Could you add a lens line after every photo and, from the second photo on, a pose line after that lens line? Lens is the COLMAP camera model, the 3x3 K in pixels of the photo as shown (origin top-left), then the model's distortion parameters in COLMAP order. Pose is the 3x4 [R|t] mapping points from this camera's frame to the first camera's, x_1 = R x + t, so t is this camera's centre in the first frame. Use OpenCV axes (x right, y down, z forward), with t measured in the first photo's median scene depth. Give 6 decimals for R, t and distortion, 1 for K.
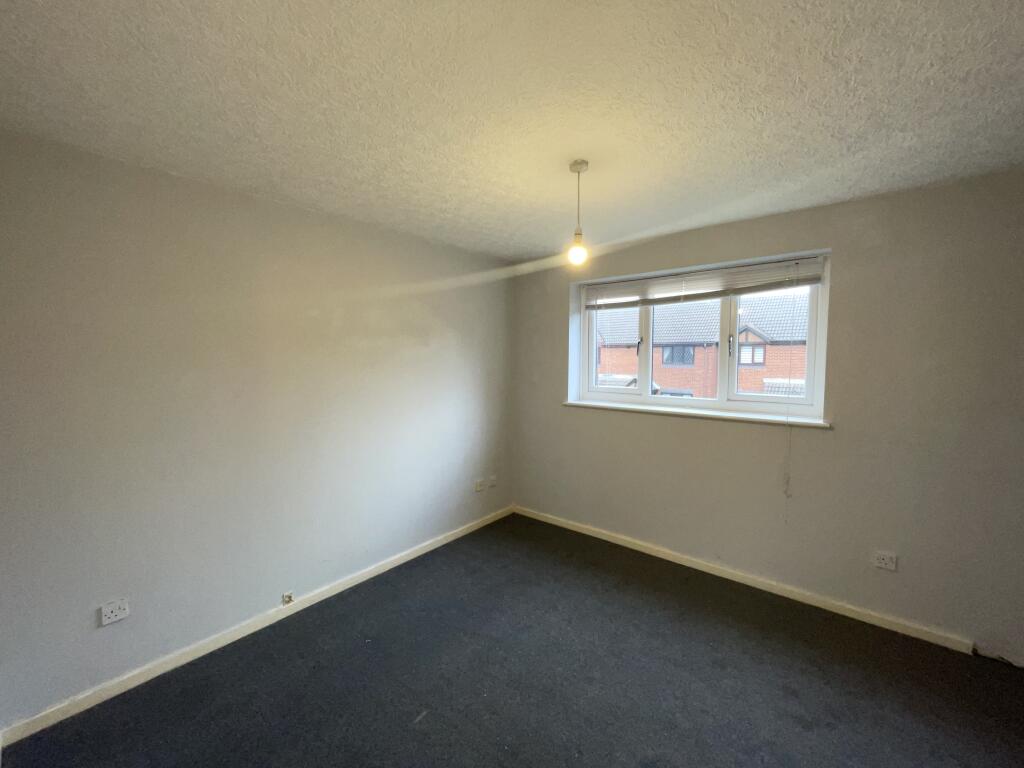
lens RADIAL K [[411.3, 0, 513.7], [0, 411.3, 384.0], [0, 0, 1]] dist [0.000449, -0.000179]
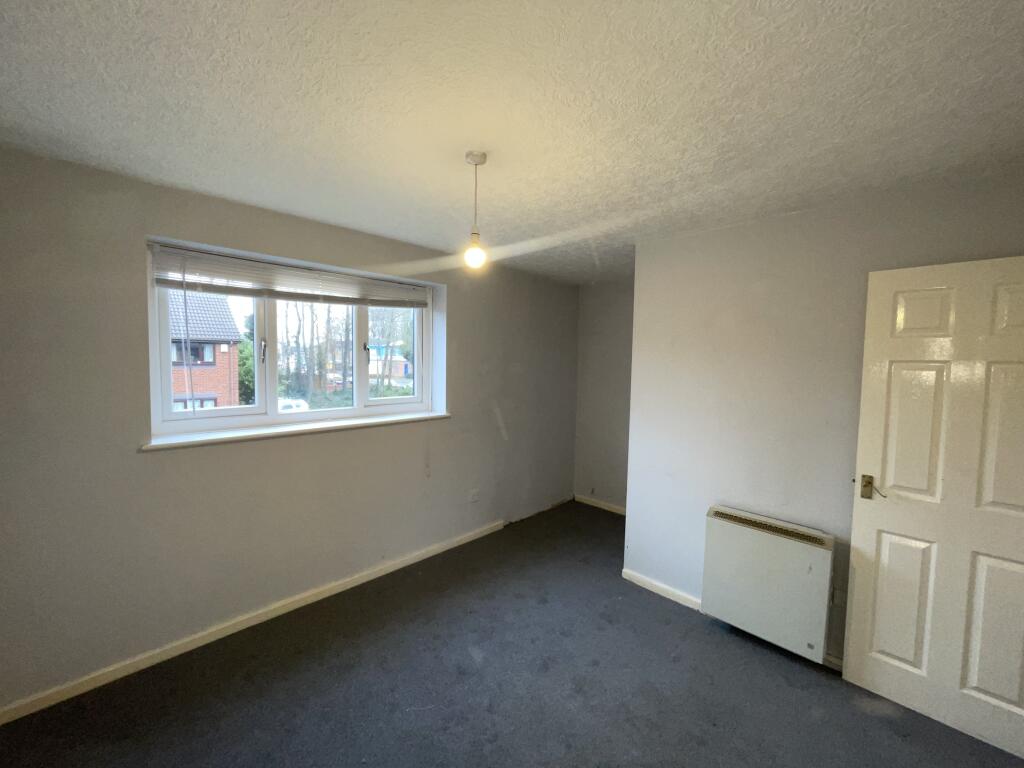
lens RADIAL K [[411.3, 0, 513.7], [0, 411.3, 384.0], [0, 0, 1]] dist [0.000449, -0.000179]
pose [[0.087161, -0.059649, 0.994407, -0.466939], [0.048087, 0.997294, 0.055608, -0.056656], [-0.995033, 0.042971, 0.089793, 0.538663]]
